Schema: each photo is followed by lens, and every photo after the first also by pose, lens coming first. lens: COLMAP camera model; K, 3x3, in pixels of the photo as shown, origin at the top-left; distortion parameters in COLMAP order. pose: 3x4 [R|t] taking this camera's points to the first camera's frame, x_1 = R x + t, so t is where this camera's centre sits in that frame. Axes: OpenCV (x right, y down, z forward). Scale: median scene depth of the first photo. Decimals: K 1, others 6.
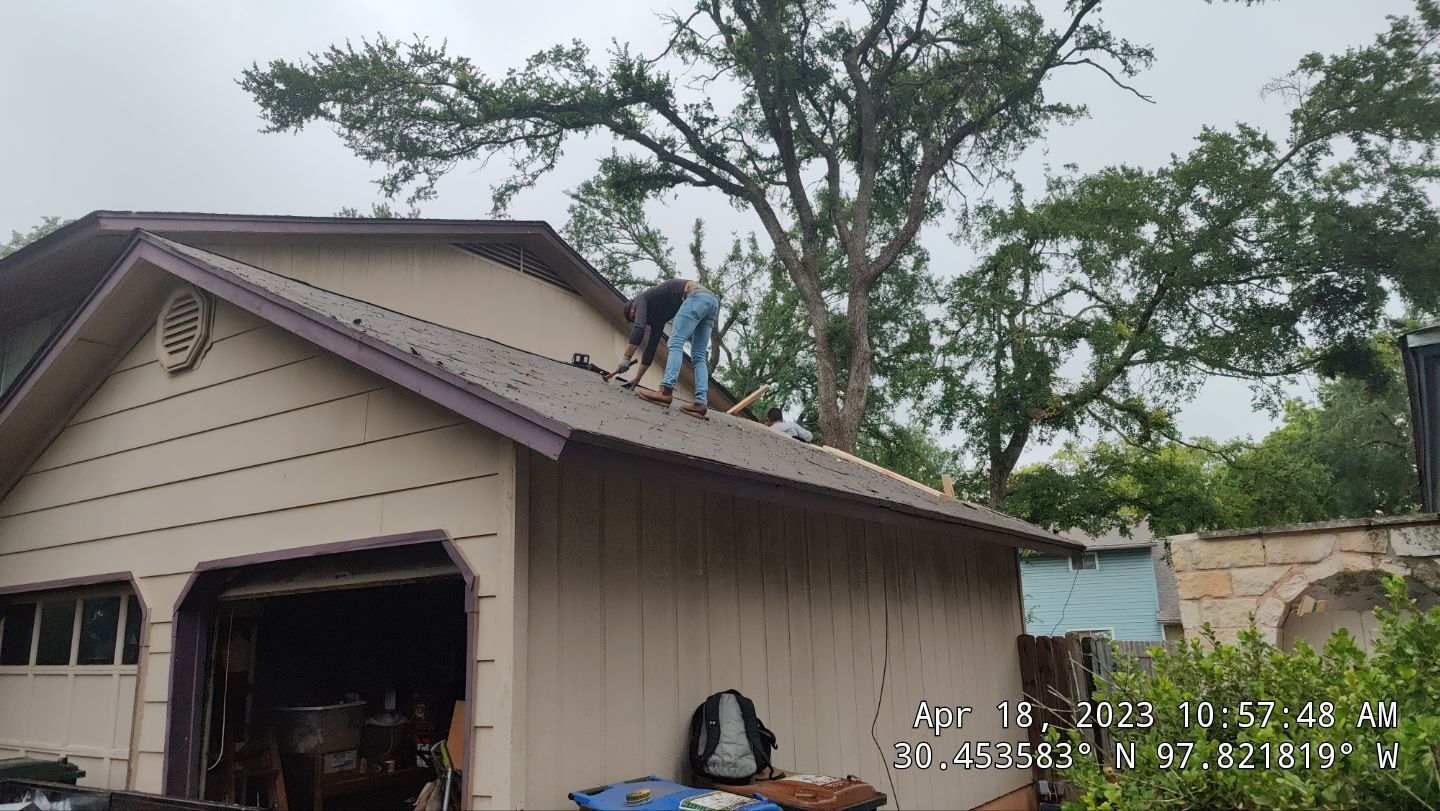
lens RADIAL K [[1008.0, 0, 707.2], [0, 1008.0, 403.0], [0, 0, 1]] dist [0.006050, 0.000492]
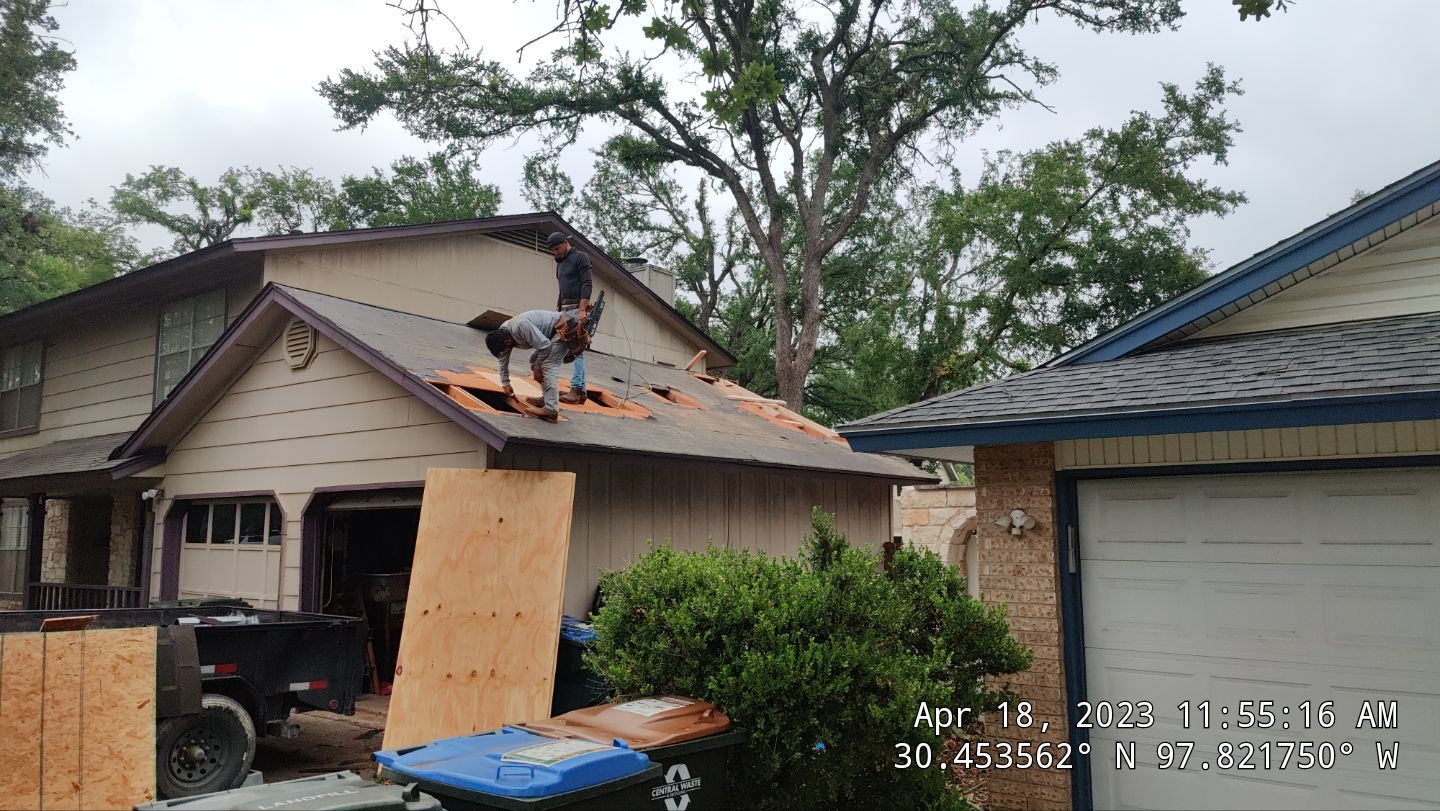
lens RADIAL K [[1051.2, 0, 720.0], [0, 1051.2, 405.5], [0, 0, 1]] dist [0.006427, 0.001809]
pose [[0.997932, 0.022310, -0.060279, 0.116257], [-0.015398, 0.993499, 0.112795, -0.078827], [0.062403, -0.111633, 0.991788, -0.290151]]
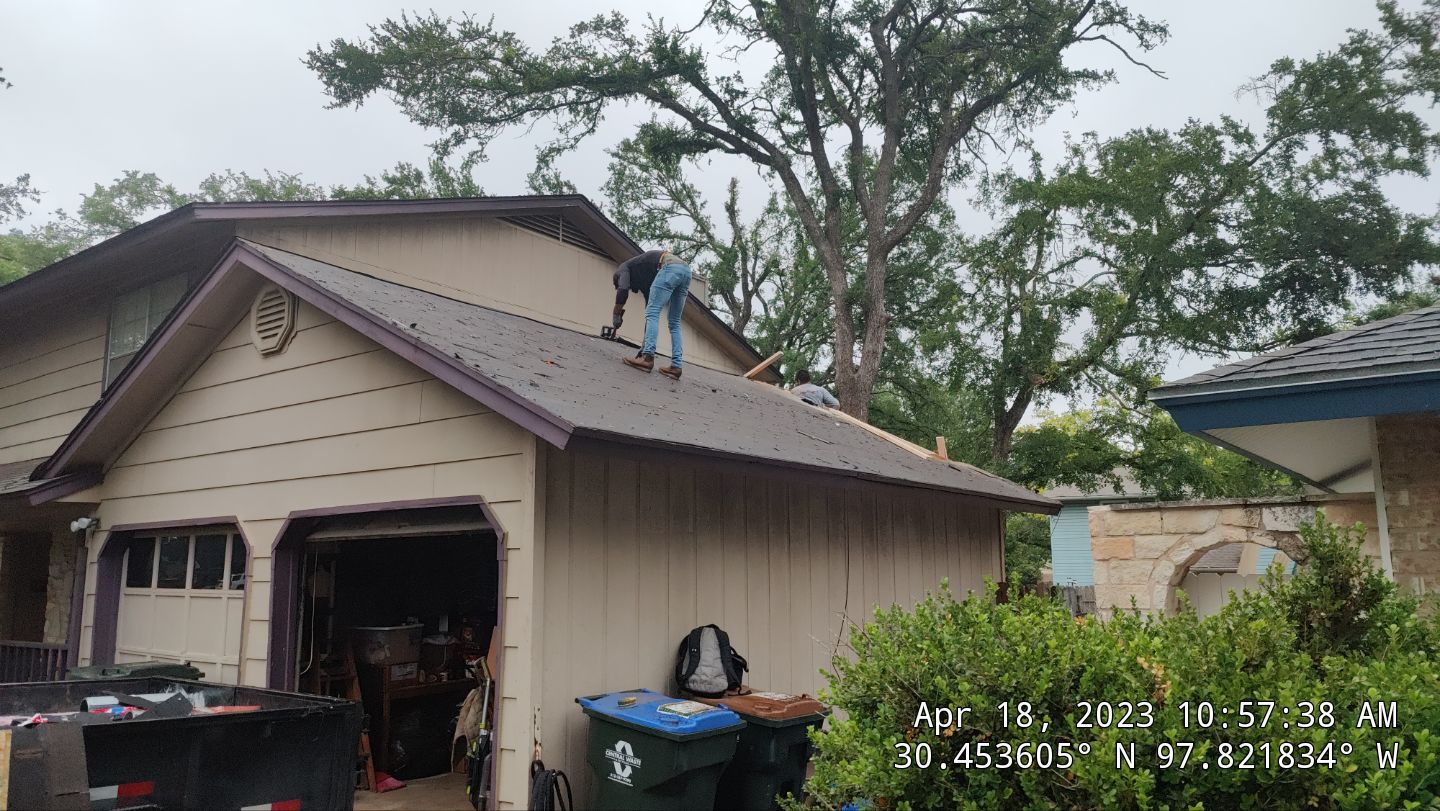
lens RADIAL K [[1019.2, 0, 702.5], [0, 1019.2, 415.0], [0, 0, 1]] dist [-0.000630, 0.008809]
pose [[0.998162, 0.017014, -0.058158, 0.031607], [-0.012393, 0.996805, 0.078905, -0.027830], [0.059315, -0.078040, 0.995184, -0.089578]]
